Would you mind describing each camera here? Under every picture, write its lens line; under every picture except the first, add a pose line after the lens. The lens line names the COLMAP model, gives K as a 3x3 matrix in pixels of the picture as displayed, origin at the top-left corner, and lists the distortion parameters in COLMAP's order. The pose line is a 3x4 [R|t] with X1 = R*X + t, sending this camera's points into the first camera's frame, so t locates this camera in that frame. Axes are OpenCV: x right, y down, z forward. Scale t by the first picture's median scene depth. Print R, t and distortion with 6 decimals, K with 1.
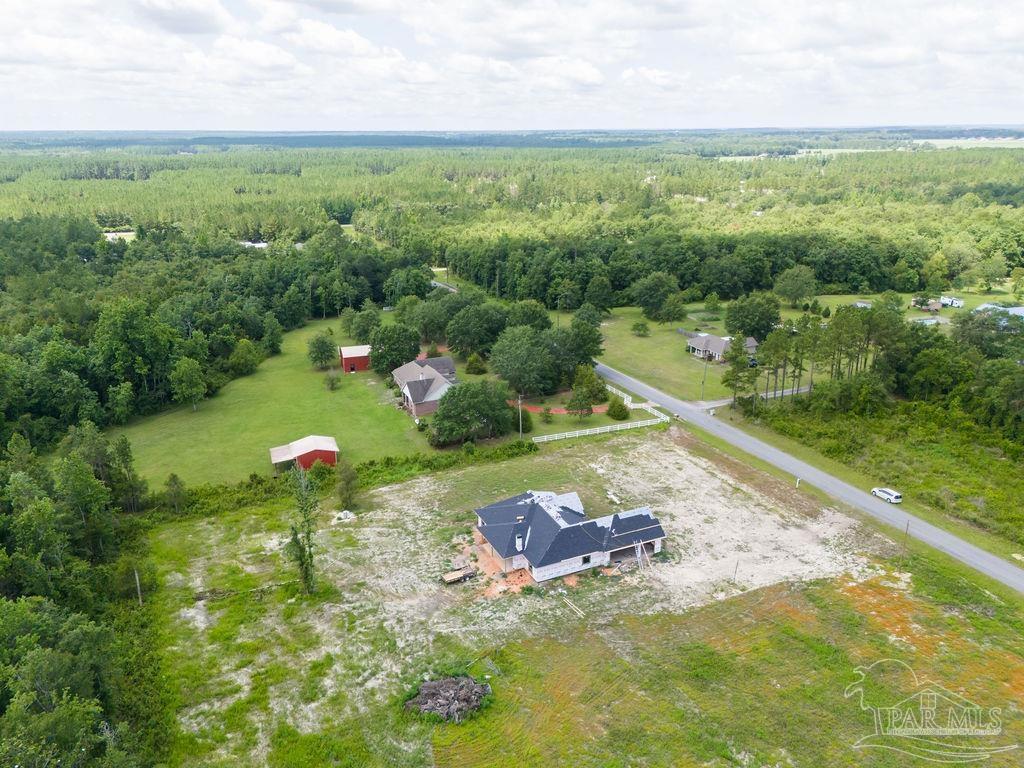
lens RADIAL K [[755.7, 0, 504.9], [0, 755.7, 389.0], [0, 0, 1]] dist [0.058425, -0.038786]
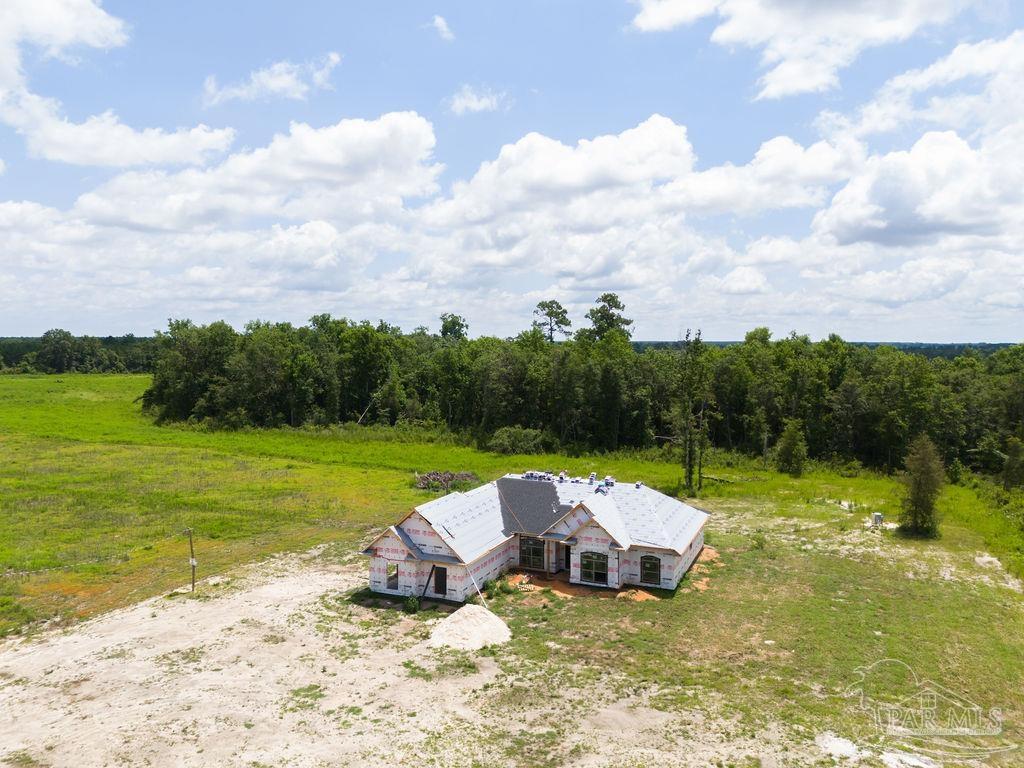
lens RADIAL K [[755.7, 0, 513.1], [0, 755.7, 419.8], [0, 0, 1]] dist [0.058425, -0.038786]
pose [[-0.735496, 0.074042, -0.673471, 0.469320], [-0.215179, 0.917021, 0.335814, -0.053581], [0.642452, 0.391907, -0.658533, 1.403078]]
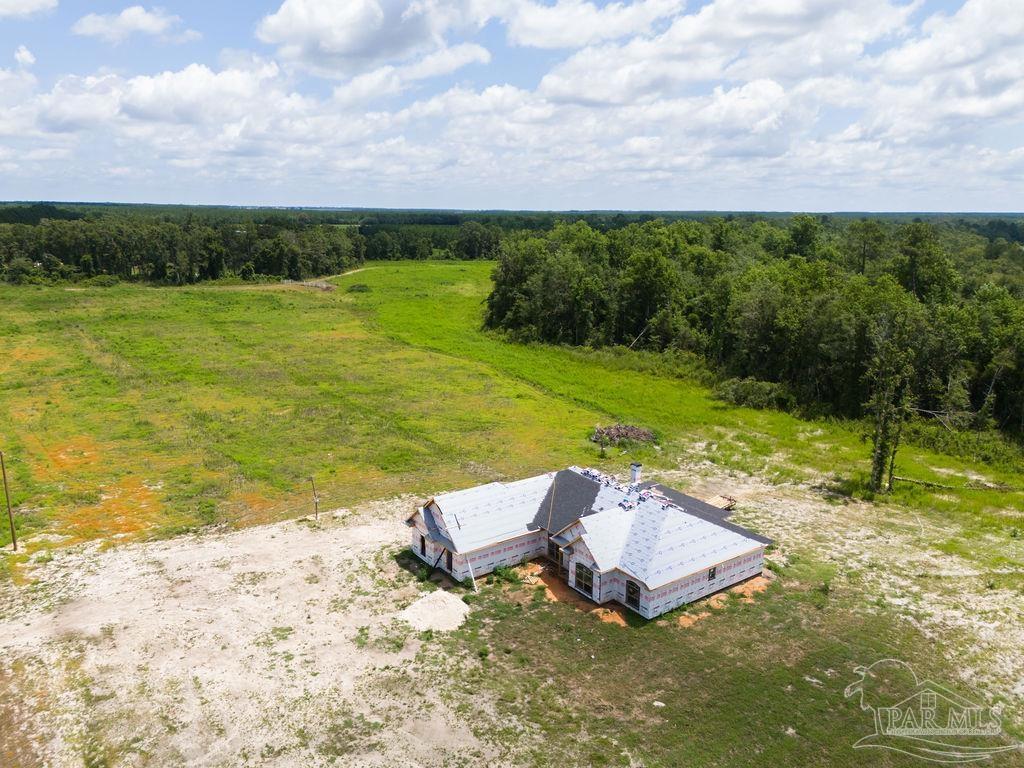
lens RADIAL K [[755.7, 0, 513.2], [0, 755.7, 384.6], [0, 0, 1]] dist [0.058425, -0.038786]
pose [[-0.980155, 0.042022, -0.193725, 0.251550], [-0.066738, 0.850270, 0.522098, -0.202759], [0.186658, 0.524666, -0.830593, 1.512555]]
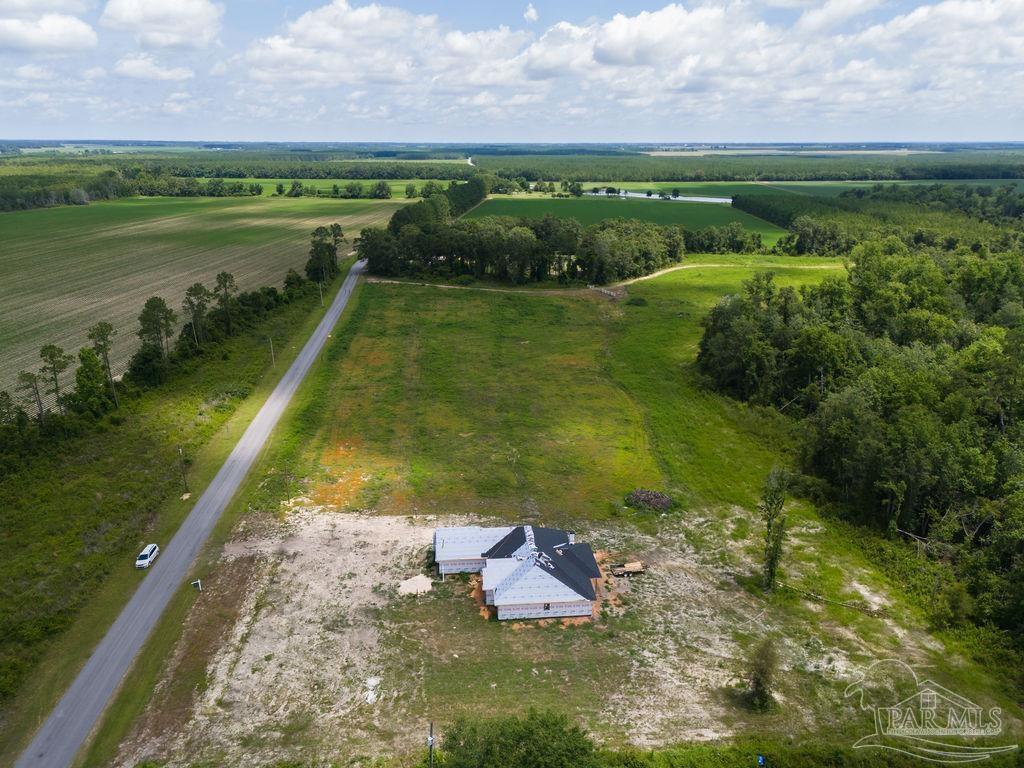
lens RADIAL K [[755.7, 0, 515.6], [0, 755.7, 387.2], [0, 0, 1]] dist [0.058425, -0.038786]
pose [[-0.944516, -0.097210, 0.313752, -0.228808], [0.110018, 0.806400, 0.581047, -0.622912], [-0.309493, 0.583326, -0.750963, 1.746565]]
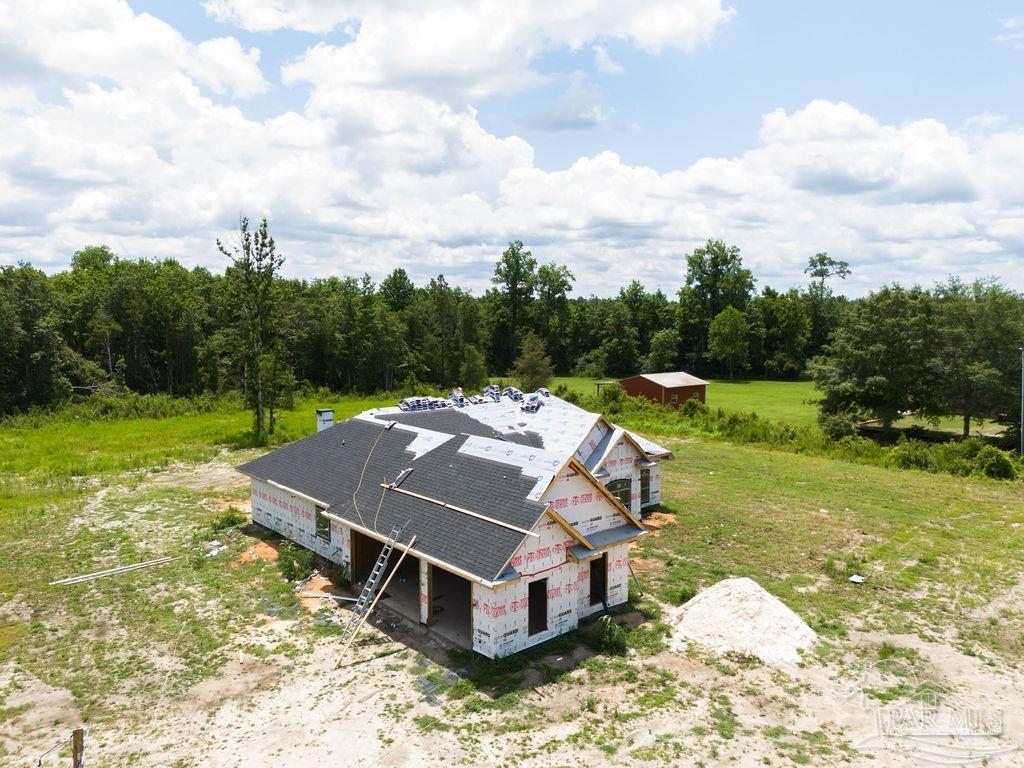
lens RADIAL K [[755.7, 0, 523.0], [0, 755.7, 388.2], [0, 0, 1]] dist [0.058425, -0.038786]
pose [[0.286153, 0.111572, -0.951666, 0.421284], [-0.310180, 0.950504, 0.018169, 0.147639], [0.906589, 0.289989, 0.306597, 0.985427]]
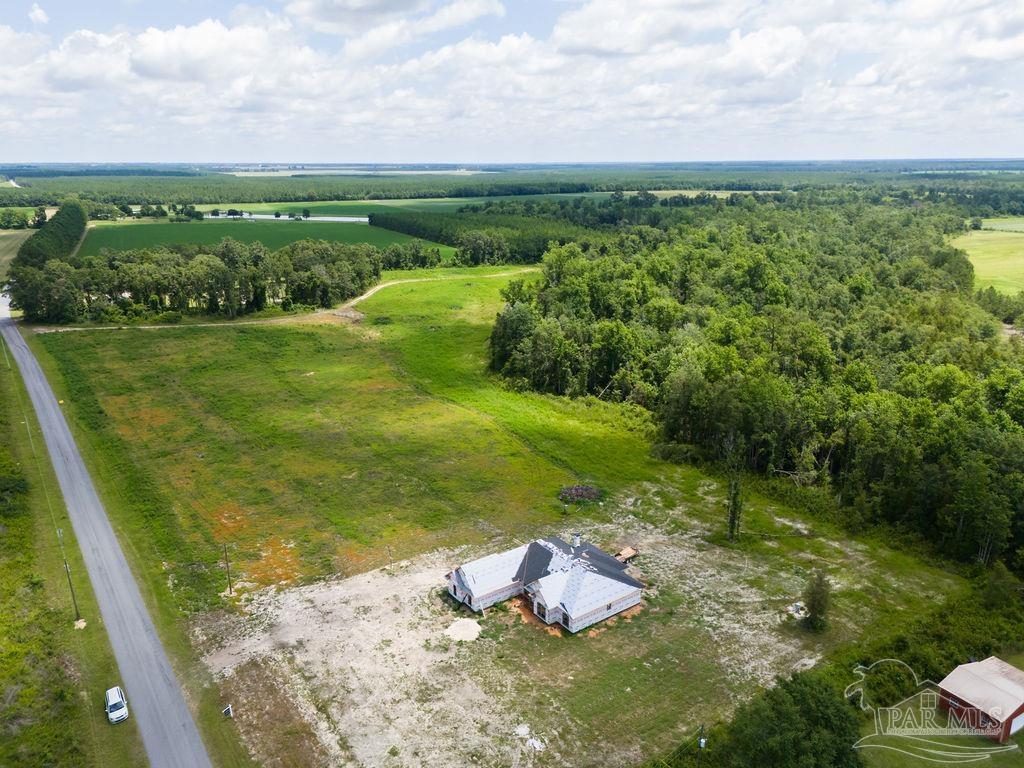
lens RADIAL K [[755.7, 0, 515.7], [0, 755.7, 387.5], [0, 0, 1]] dist [0.058425, -0.038786]
pose [[-0.980371, 0.067181, -0.185363, 0.306315], [-0.053100, 0.815450, 0.576387, -0.637036], [0.189876, 0.574916, -0.795876, 1.779181]]
